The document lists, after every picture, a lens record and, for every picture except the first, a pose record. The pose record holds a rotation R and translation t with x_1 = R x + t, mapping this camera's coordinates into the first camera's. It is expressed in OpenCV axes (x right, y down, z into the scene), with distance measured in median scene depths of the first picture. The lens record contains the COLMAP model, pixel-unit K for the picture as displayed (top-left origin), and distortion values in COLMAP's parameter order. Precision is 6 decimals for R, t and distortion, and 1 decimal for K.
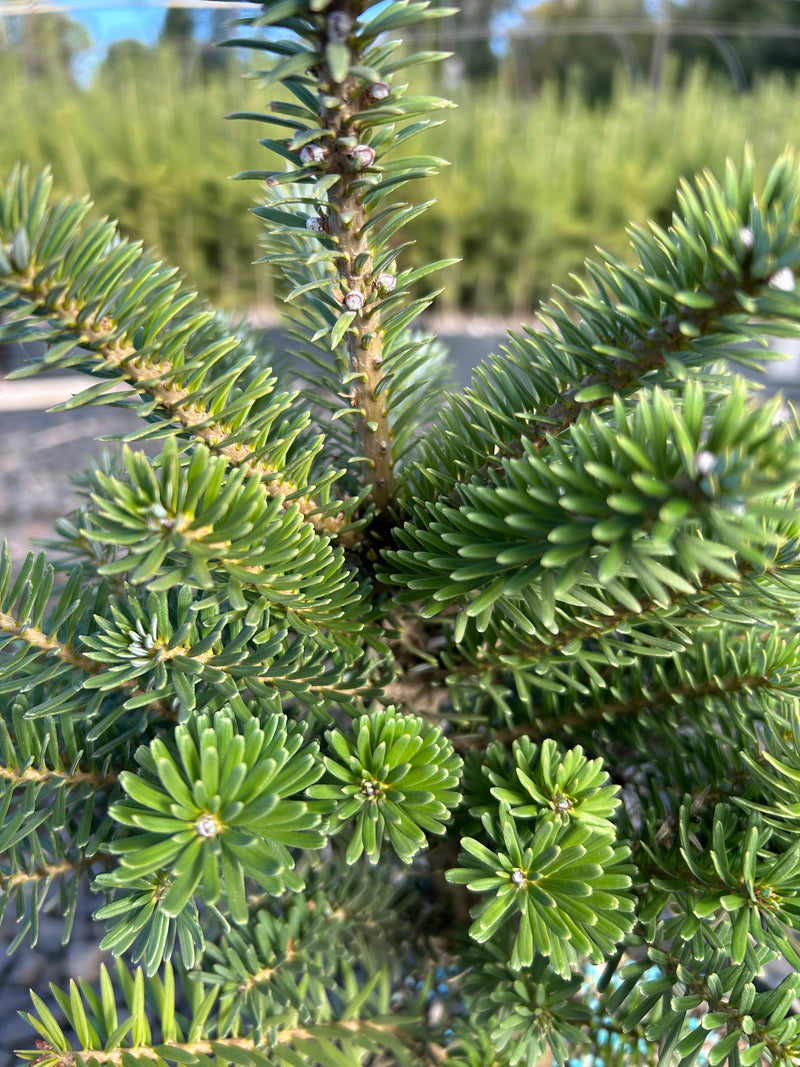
lens RADIAL K [[943.1, 0, 400.0], [0, 943.1, 533.5], [0, 0, 1]] dist [0.060251, -0.004195]
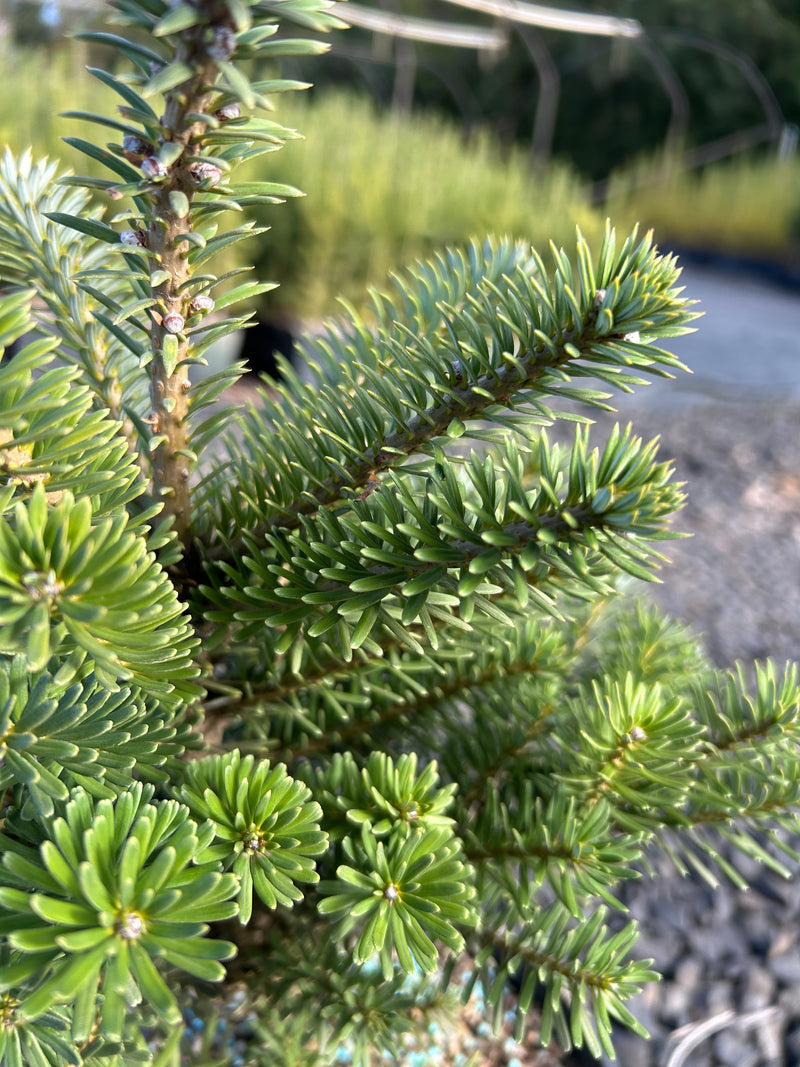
lens RADIAL K [[943.1, 0, 400.0], [0, 943.1, 533.5], [0, 0, 1]] dist [0.060251, -0.004195]
pose [[0.884778, -0.073618, 0.460162, -0.304208], [0.062226, 0.997264, 0.039899, -0.066362], [-0.461840, -0.006668, 0.886938, 0.076183]]
